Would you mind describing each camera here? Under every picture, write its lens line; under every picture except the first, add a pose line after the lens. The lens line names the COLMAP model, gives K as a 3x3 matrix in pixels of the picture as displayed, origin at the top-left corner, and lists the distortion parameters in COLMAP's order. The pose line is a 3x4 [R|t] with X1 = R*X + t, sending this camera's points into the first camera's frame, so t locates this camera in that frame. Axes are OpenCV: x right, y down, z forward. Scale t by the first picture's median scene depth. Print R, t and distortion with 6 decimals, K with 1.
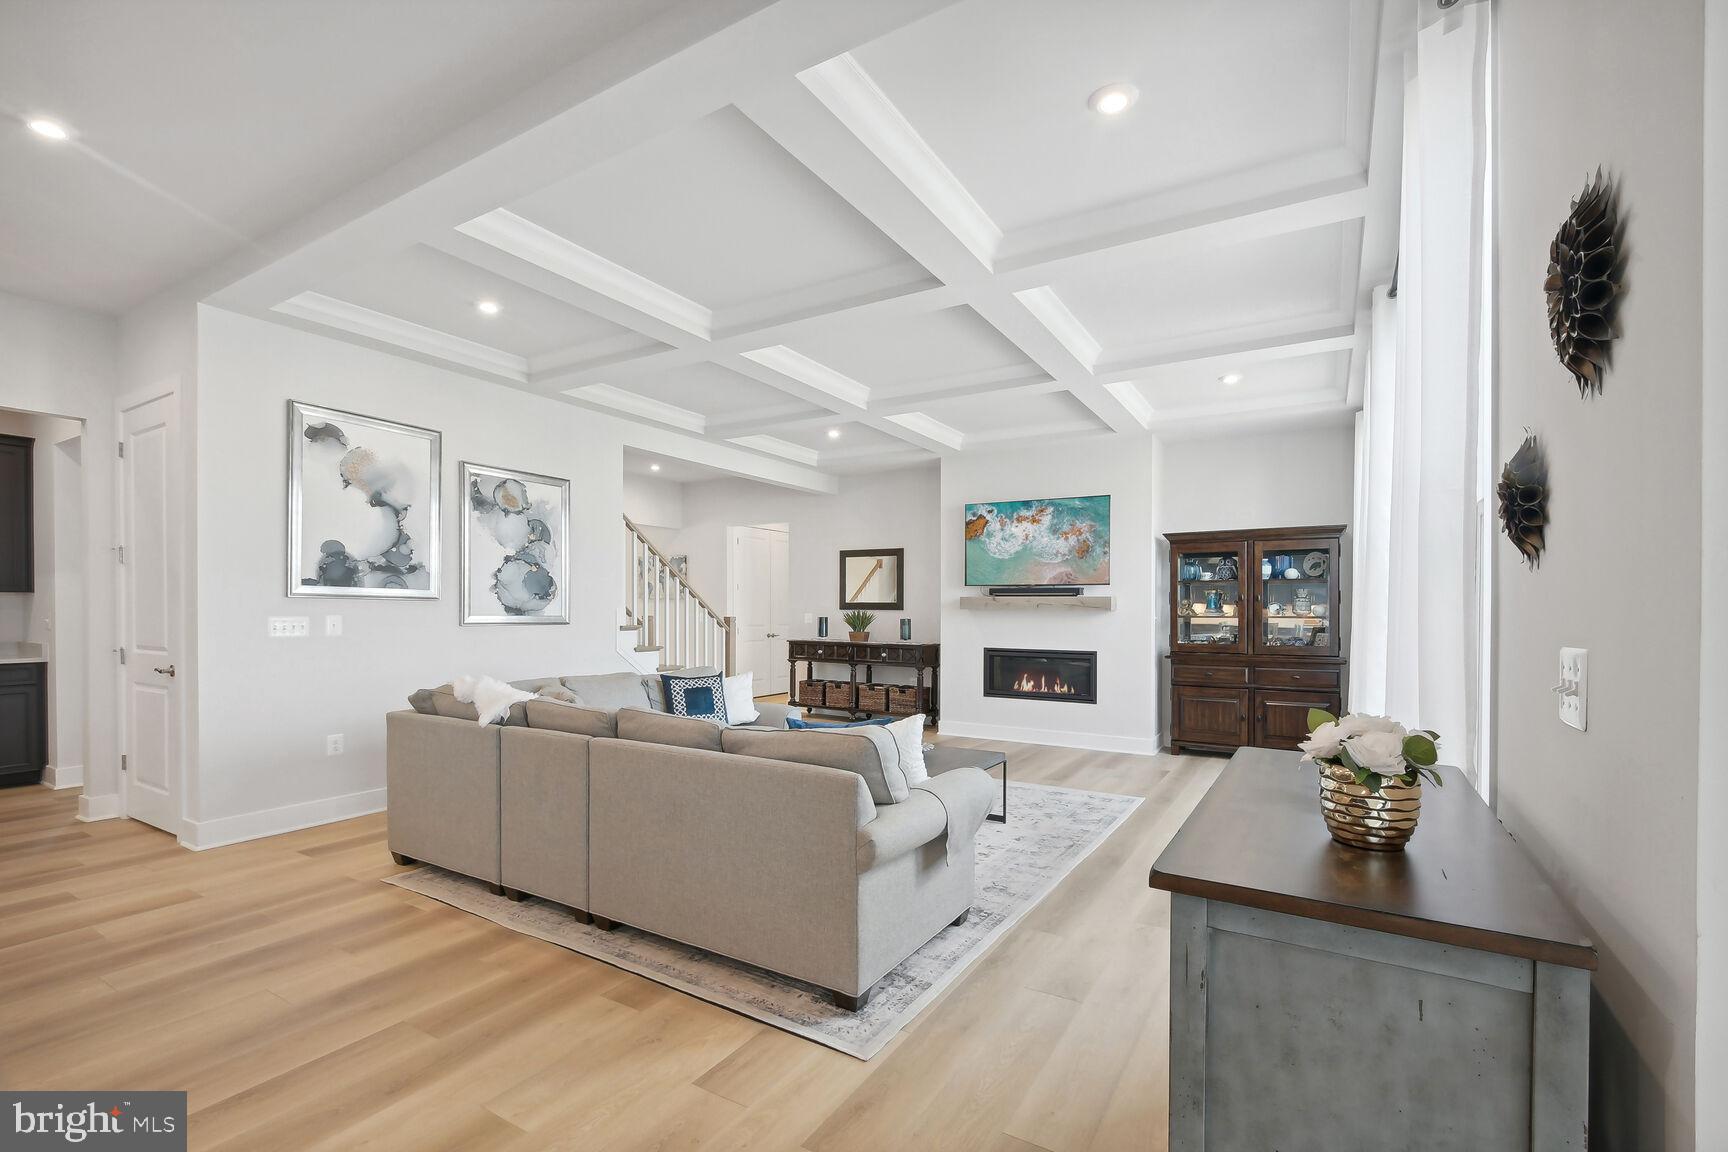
lens RADIAL K [[768.2, 0, 848.3], [0, 768.2, 627.7], [0, 0, 1]] dist [-0.000618, -0.000143]
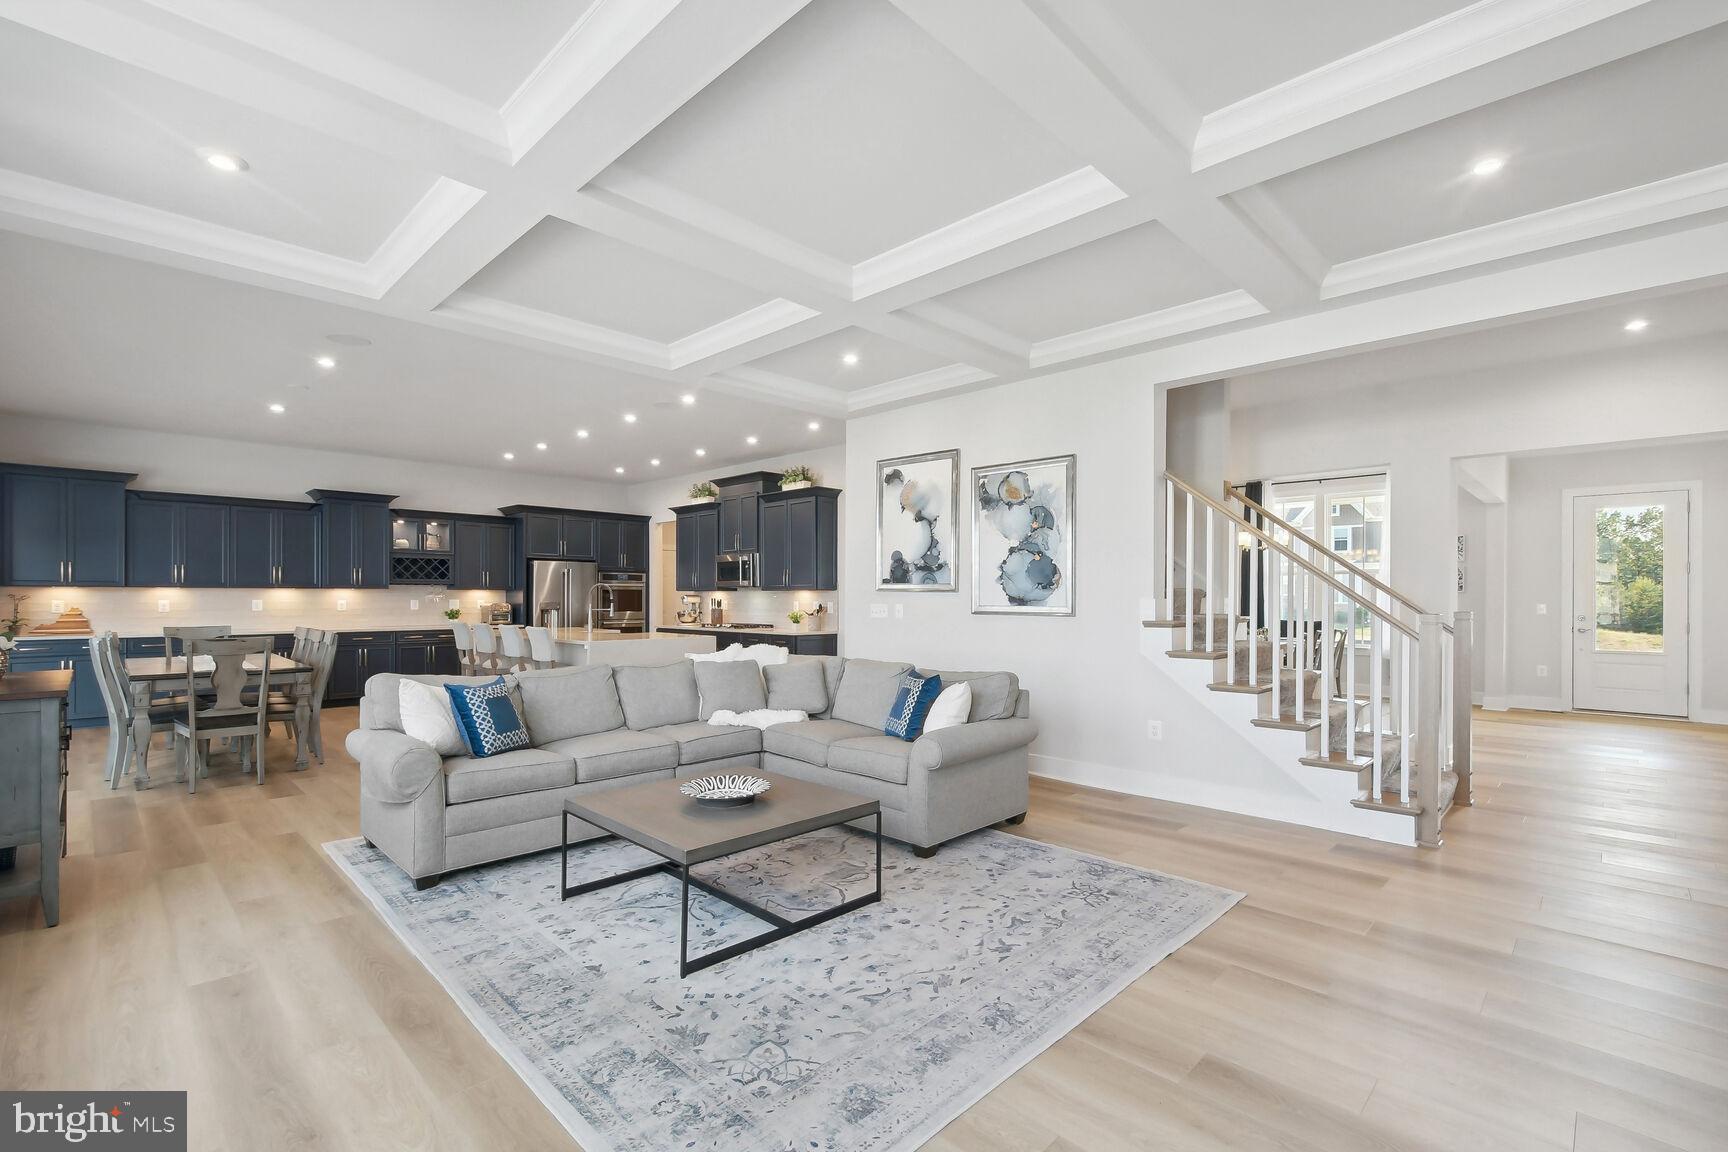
lens RADIAL K [[770.7, 0, 896.4], [0, 770.7, 604.1], [0, 0, 1]] dist [0.001297, 0.000088]
pose [[-0.191744, 0.002272, -0.981442, 0.677838], [-0.025110, 0.999659, 0.007219, -0.024270], [0.981124, 0.026028, -0.191622, 1.192088]]
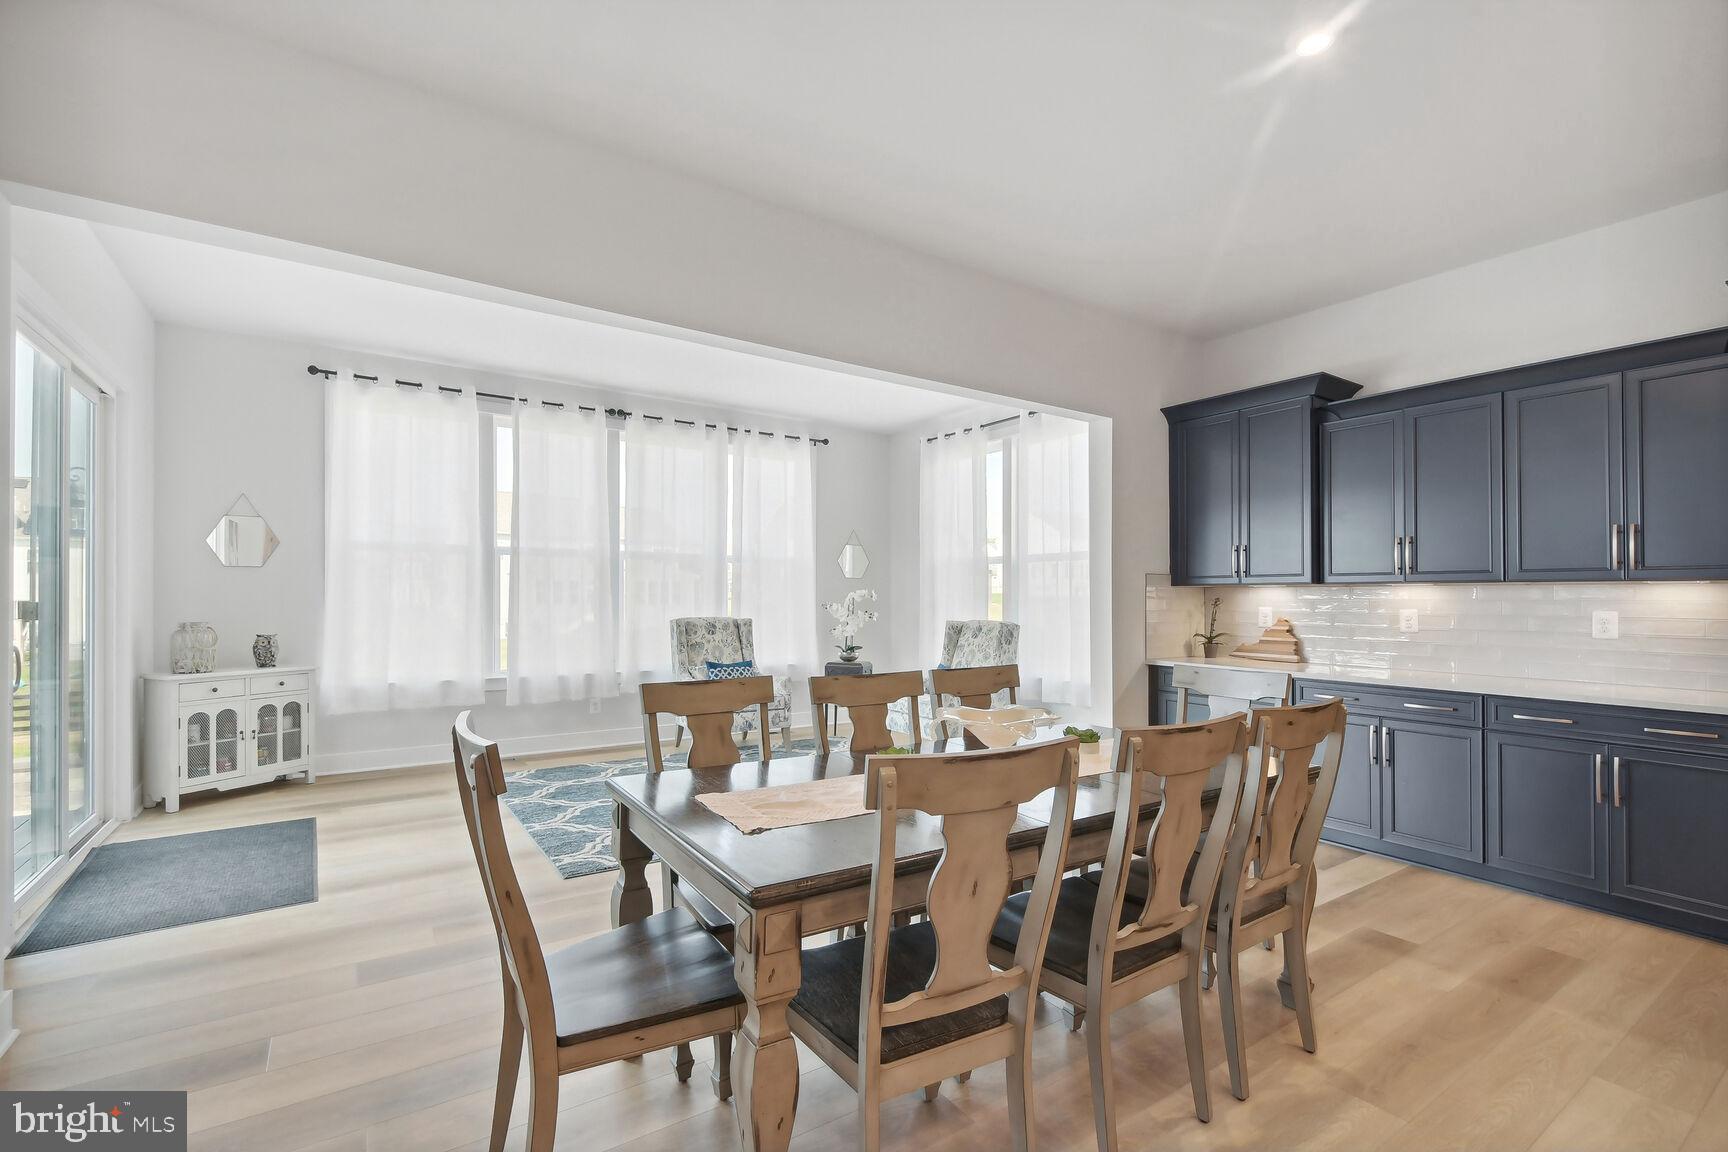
lens RADIAL K [[770.6, 0, 858.4], [0, 770.6, 597.4], [0, 0, 1]] dist [-0.000118, -0.000382]
pose [[-0.915214, -0.009878, 0.402848, -0.423630], [-0.001579, 0.999780, 0.020929, -0.010027], [-0.402966, 0.018519, -0.915028, 0.346099]]
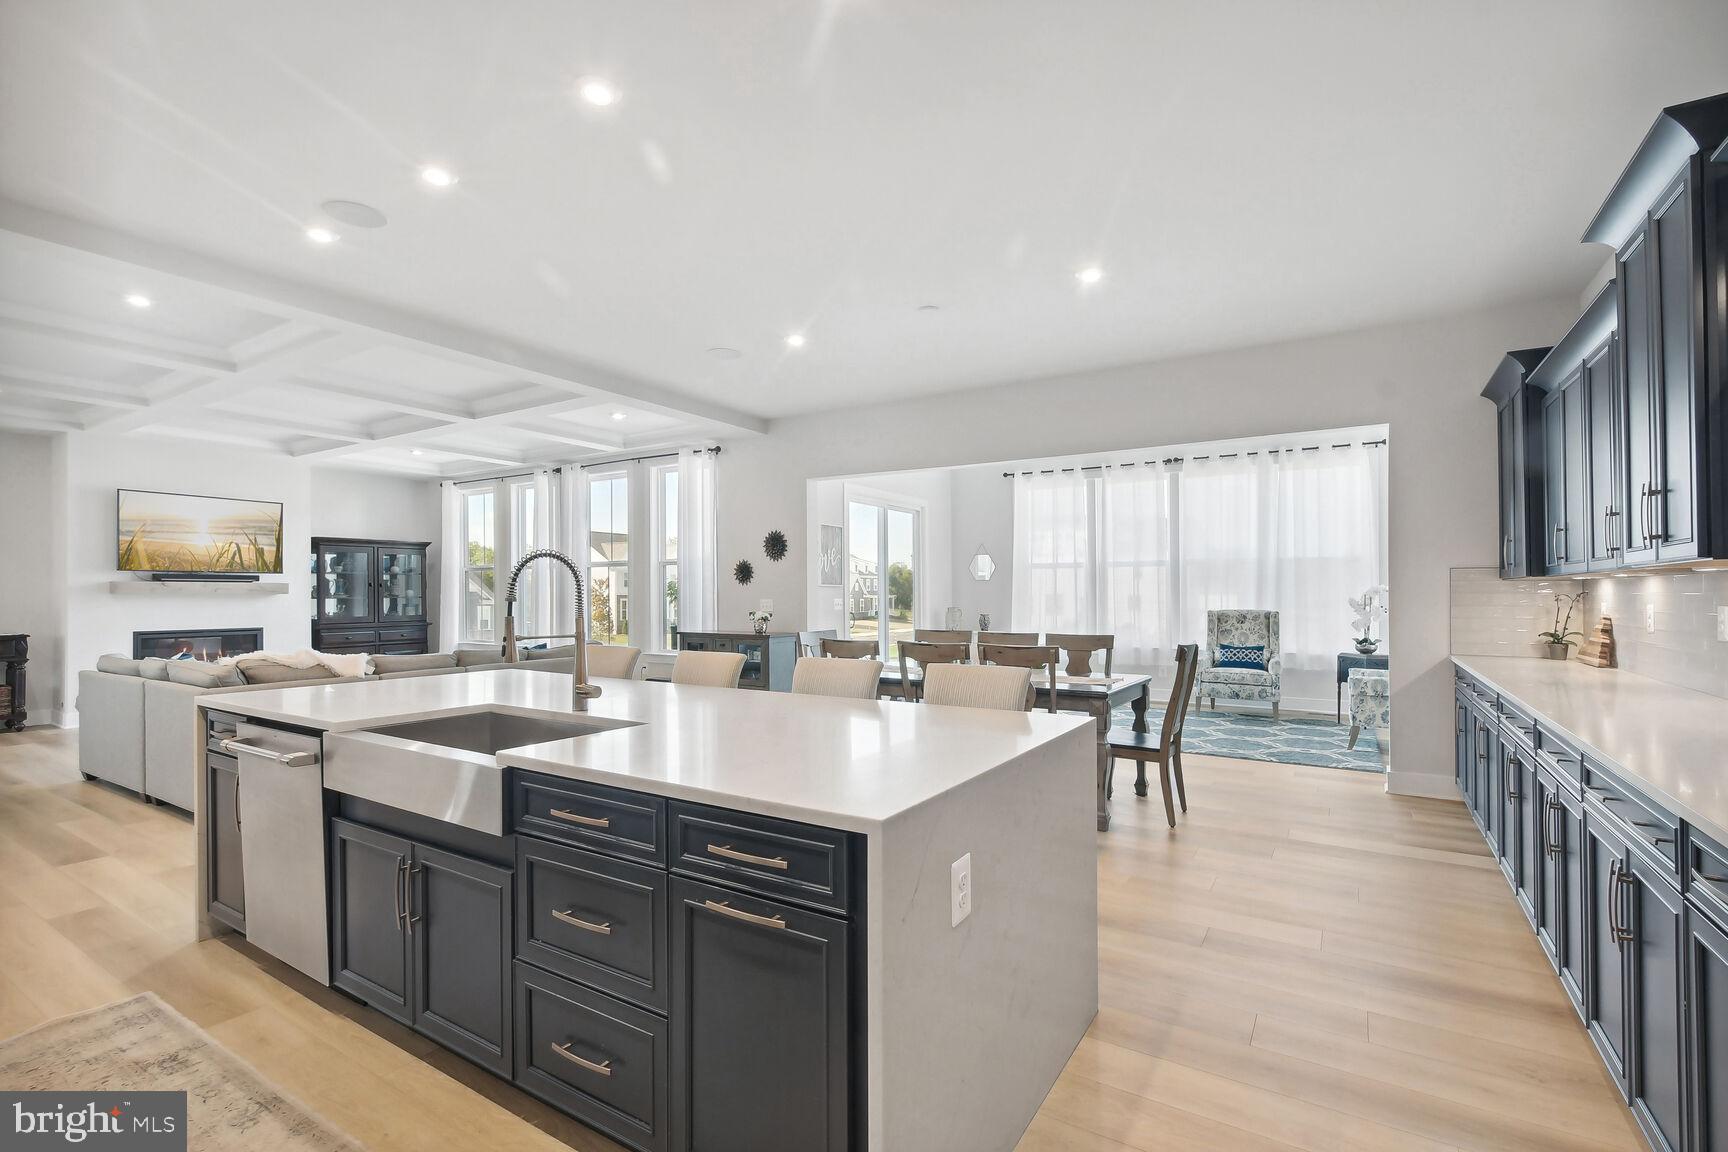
lens RADIAL K [[772.4, 0, 878.3], [0, 772.4, 575.1], [0, 0, 1]] dist [0.002387, -0.000040]
pose [[-0.010261, 0.017825, 0.999788, -1.314946], [0.024981, 0.999534, -0.017564, -0.011683], [-0.999635, 0.024796, -0.010701, 0.028647]]
